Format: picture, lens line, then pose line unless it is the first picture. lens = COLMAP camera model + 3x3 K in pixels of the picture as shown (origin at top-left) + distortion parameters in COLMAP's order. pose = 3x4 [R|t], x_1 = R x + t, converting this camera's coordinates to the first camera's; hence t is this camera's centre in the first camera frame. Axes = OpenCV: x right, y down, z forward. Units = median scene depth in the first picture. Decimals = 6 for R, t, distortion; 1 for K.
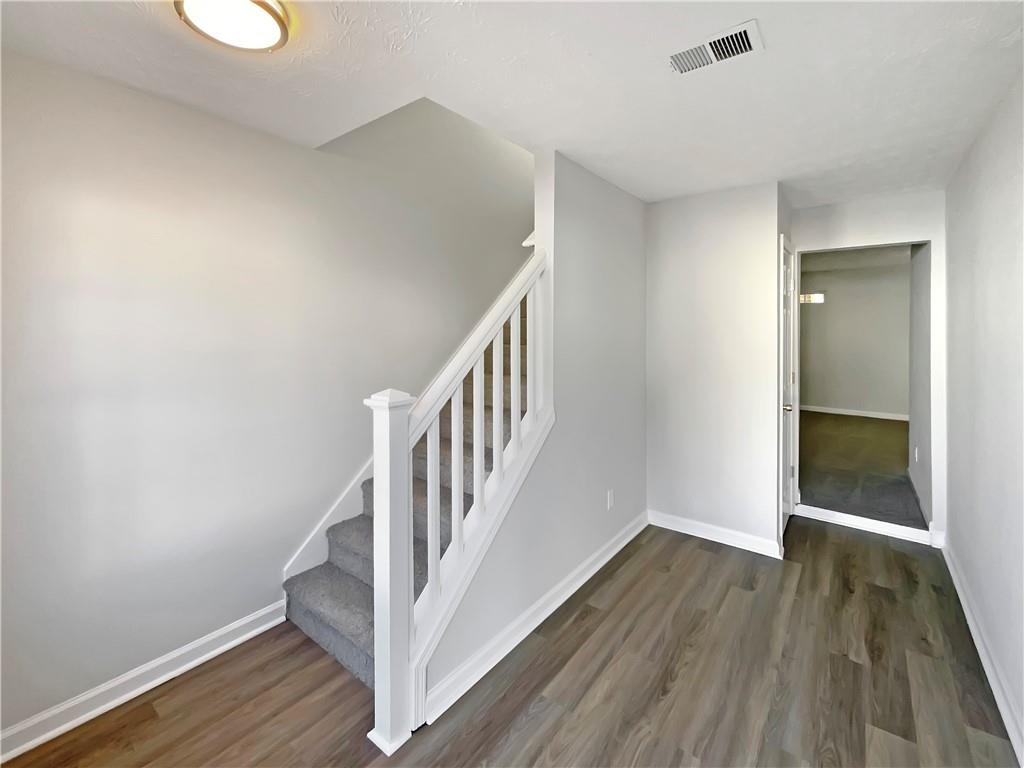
lens RADIAL K [[426.1, 0, 521.5], [0, 426.1, 380.3], [0, 0, 1]] dist [-0.000168, -0.000086]
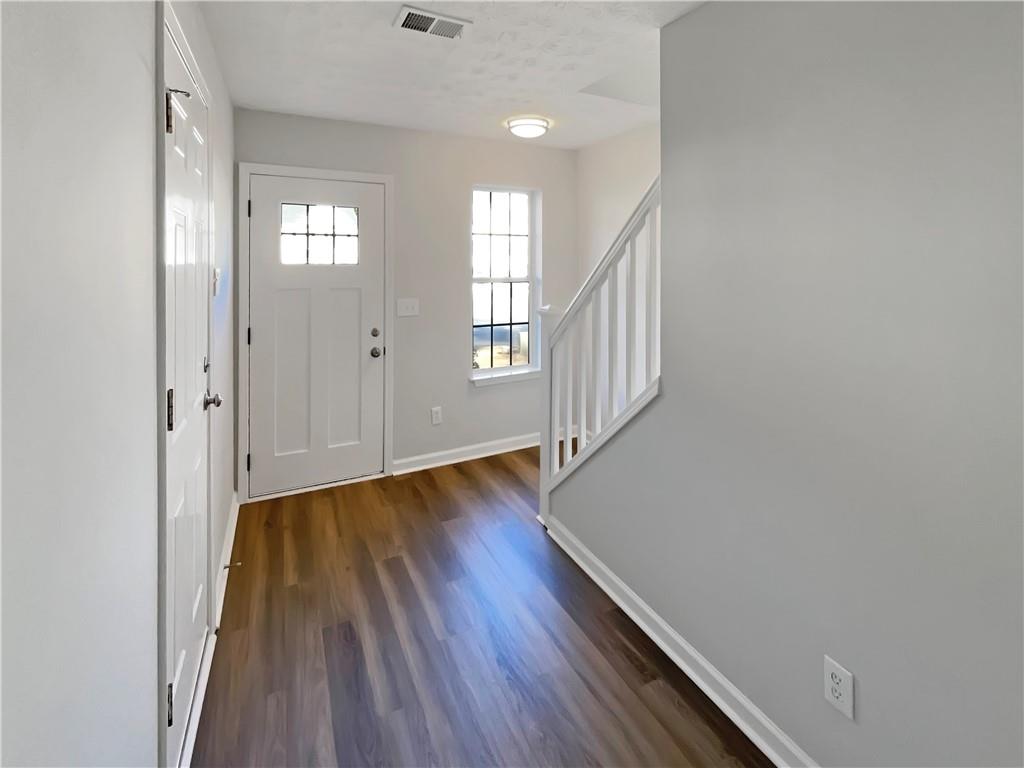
lens RADIAL K [[426.1, 0, 521.5], [0, 426.1, 380.3], [0, 0, 1]] dist [-0.000168, -0.000086]
pose [[-0.398343, 0.236481, -0.886228, 0.858707], [-0.106773, 0.947670, 0.300868, -0.182033], [0.911001, 0.214474, -0.352248, 1.016363]]
